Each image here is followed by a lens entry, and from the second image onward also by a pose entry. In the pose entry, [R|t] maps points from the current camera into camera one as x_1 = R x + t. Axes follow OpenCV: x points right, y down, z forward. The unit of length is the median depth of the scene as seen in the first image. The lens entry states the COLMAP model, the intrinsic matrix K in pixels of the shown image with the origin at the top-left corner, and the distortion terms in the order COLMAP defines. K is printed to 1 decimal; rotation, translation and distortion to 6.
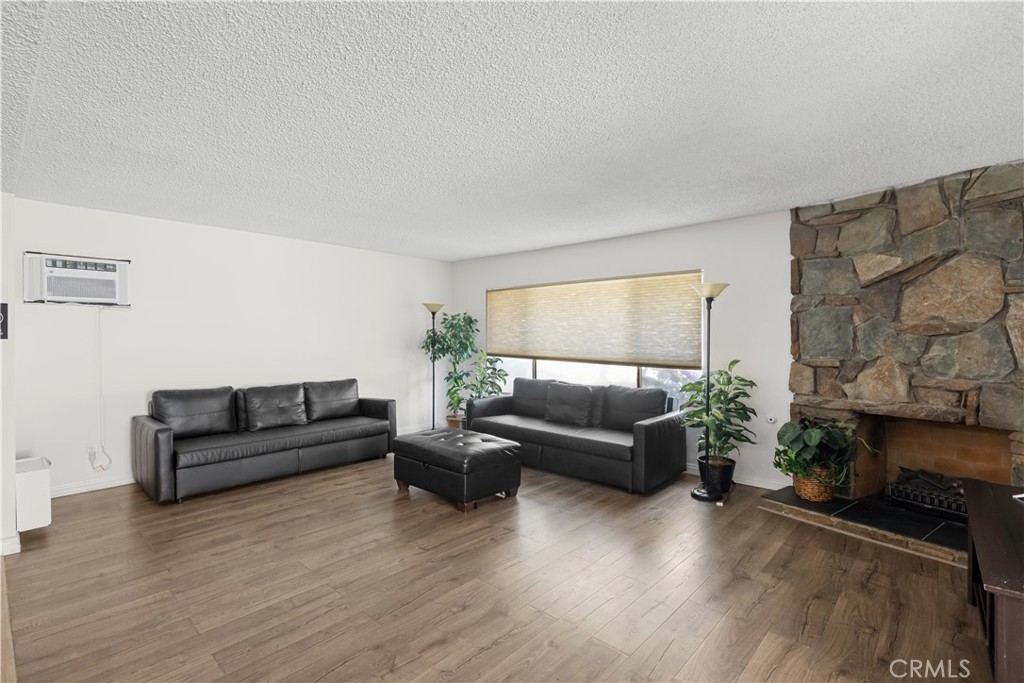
lens RADIAL K [[483.9, 0, 512.0], [0, 483.9, 341.5], [0, 0, 1]] dist [0.000962, 0.000143]
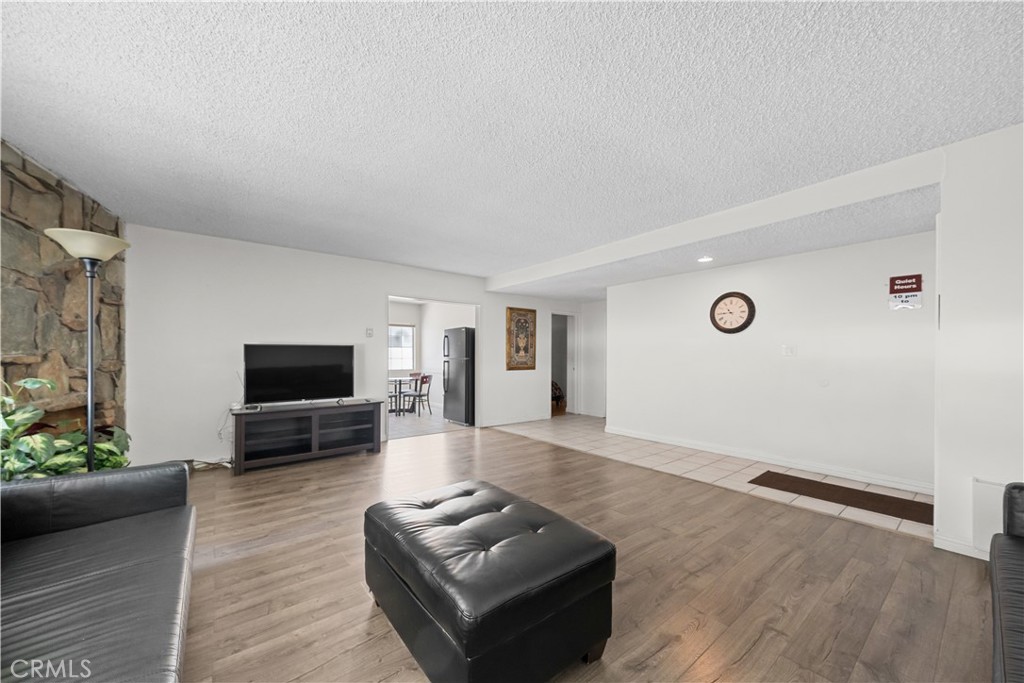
lens RADIAL K [[375.4, 0, 507.8], [0, 375.4, 359.2], [0, 0, 1]] dist [0.000335, 0.000090]
pose [[-0.985027, -0.002618, 0.172380, -0.224358], [-0.000308, 0.999910, 0.013425, 0.035591], [-0.172400, 0.013171, -0.984939, 1.433247]]
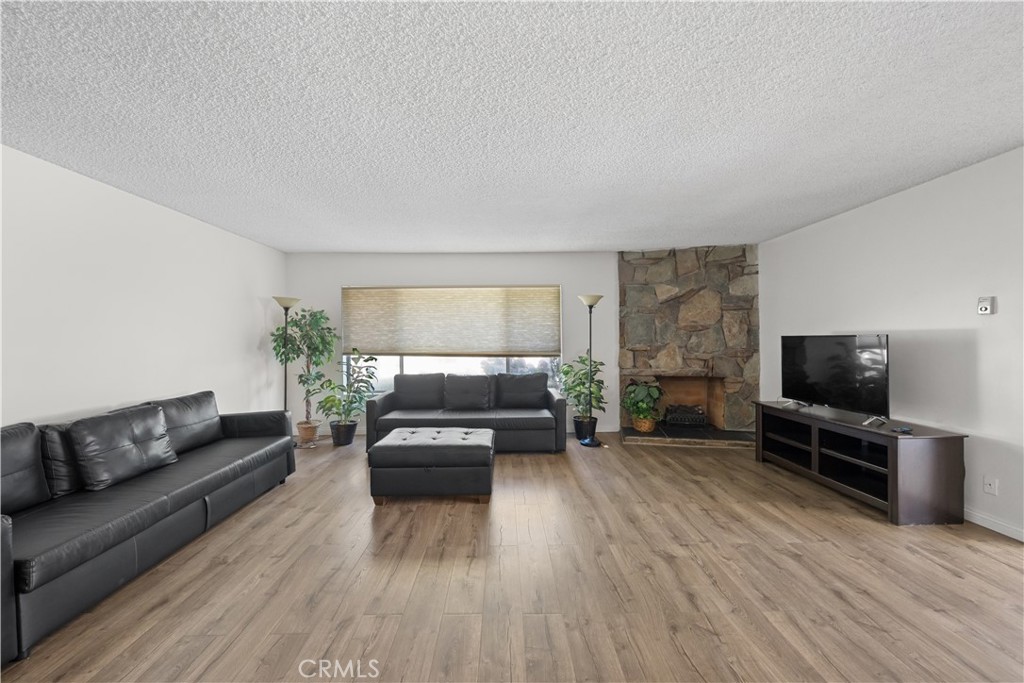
lens RADIAL K [[389.8, 0, 512.0], [0, 389.8, 341.5], [0, 0, 1]] dist [-0.000039, -0.000067]
pose [[0.723128, -0.016790, 0.690510, -0.576656], [0.016880, 0.999836, 0.006634, 0.005110], [-0.690508, 0.006859, 0.723292, 0.335160]]
